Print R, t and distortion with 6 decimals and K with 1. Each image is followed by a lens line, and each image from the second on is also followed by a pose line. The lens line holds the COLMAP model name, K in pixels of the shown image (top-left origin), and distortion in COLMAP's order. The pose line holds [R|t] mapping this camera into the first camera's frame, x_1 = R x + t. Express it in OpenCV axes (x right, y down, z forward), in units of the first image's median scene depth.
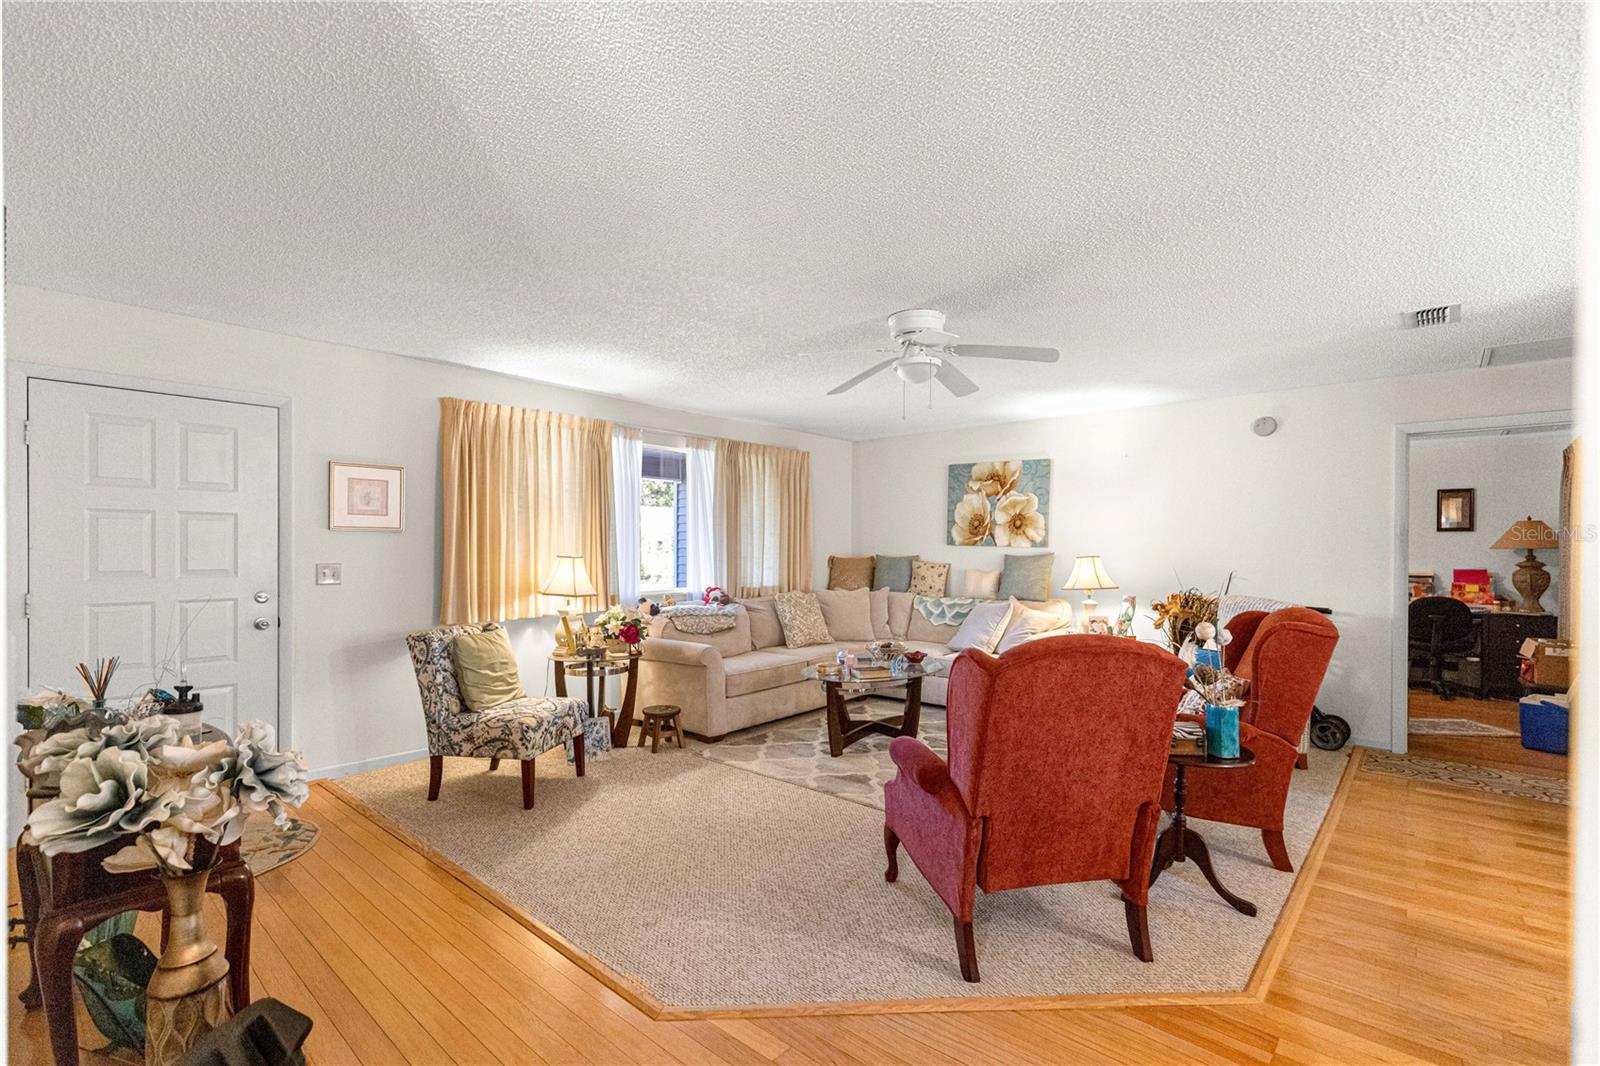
lens RADIAL K [[725.0, 0, 797.8], [0, 725.0, 542.6], [0, 0, 1]] dist [0.007912, 0.000018]
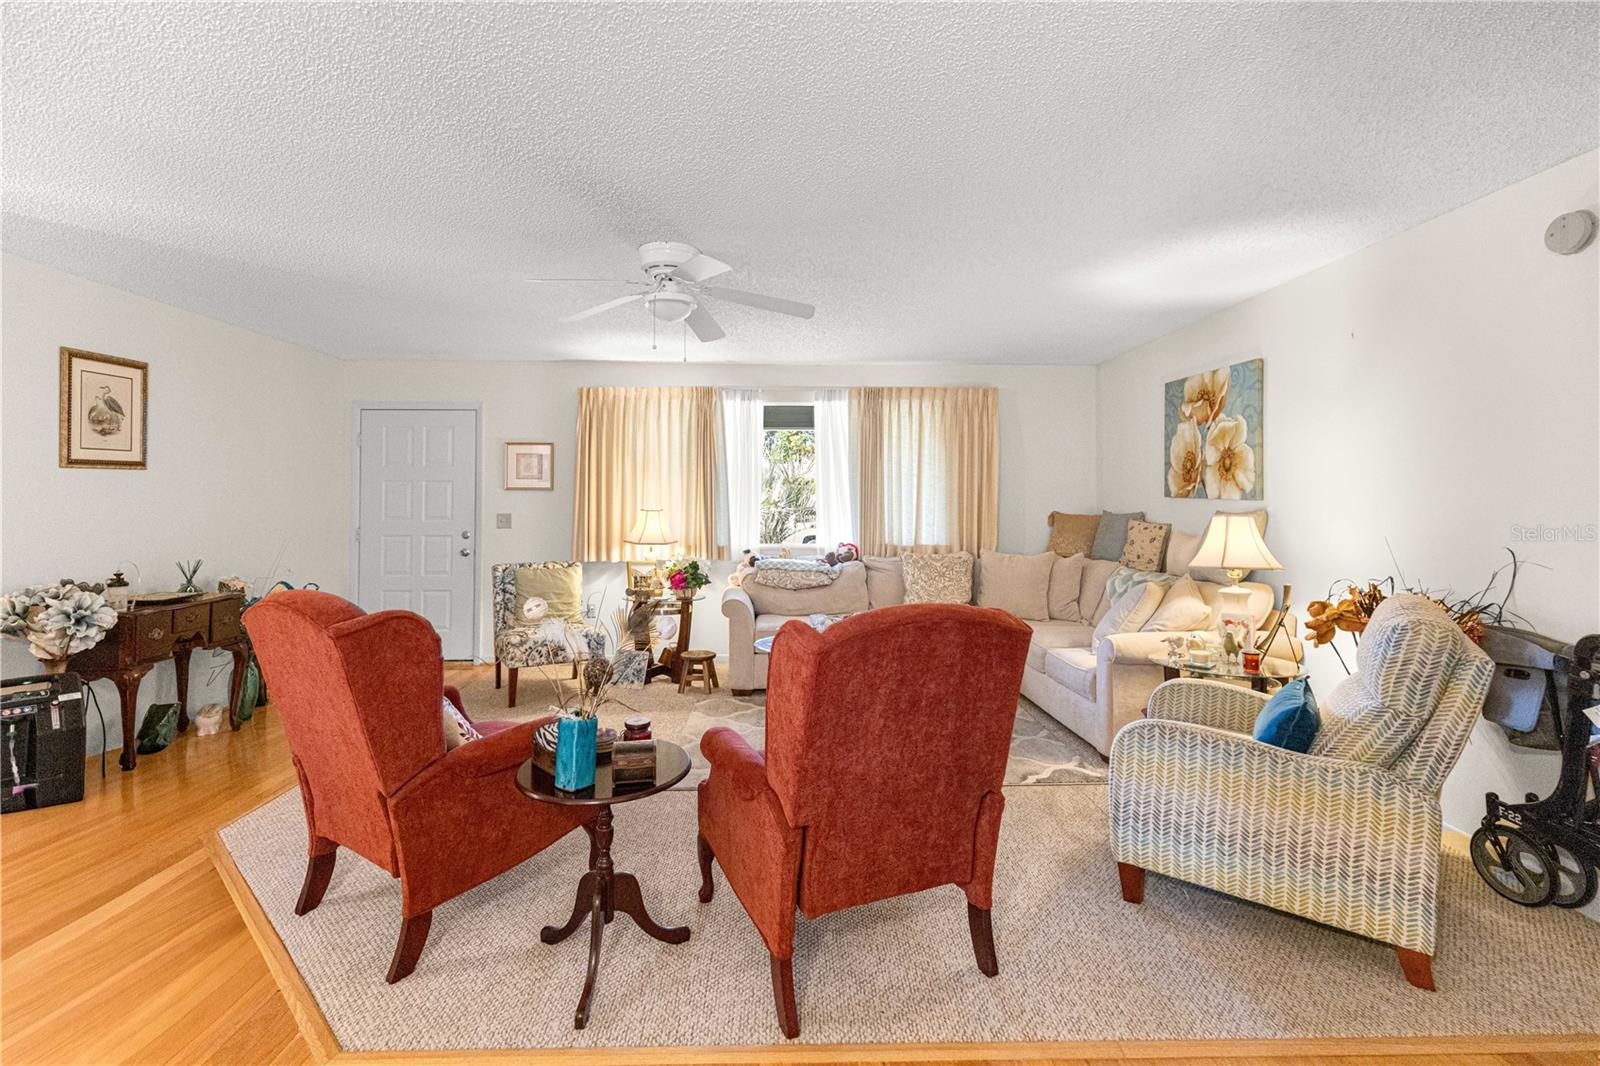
lens RADIAL K [[738.4, 0, 807.7], [0, 738.4, 488.3], [0, 0, 1]] dist [-0.000082, -0.000206]
pose [[0.684624, -0.015244, -0.728737, 0.538589], [0.007153, 0.999874, -0.014196, 0.002604], [0.728861, 0.004506, 0.684647, 0.281982]]
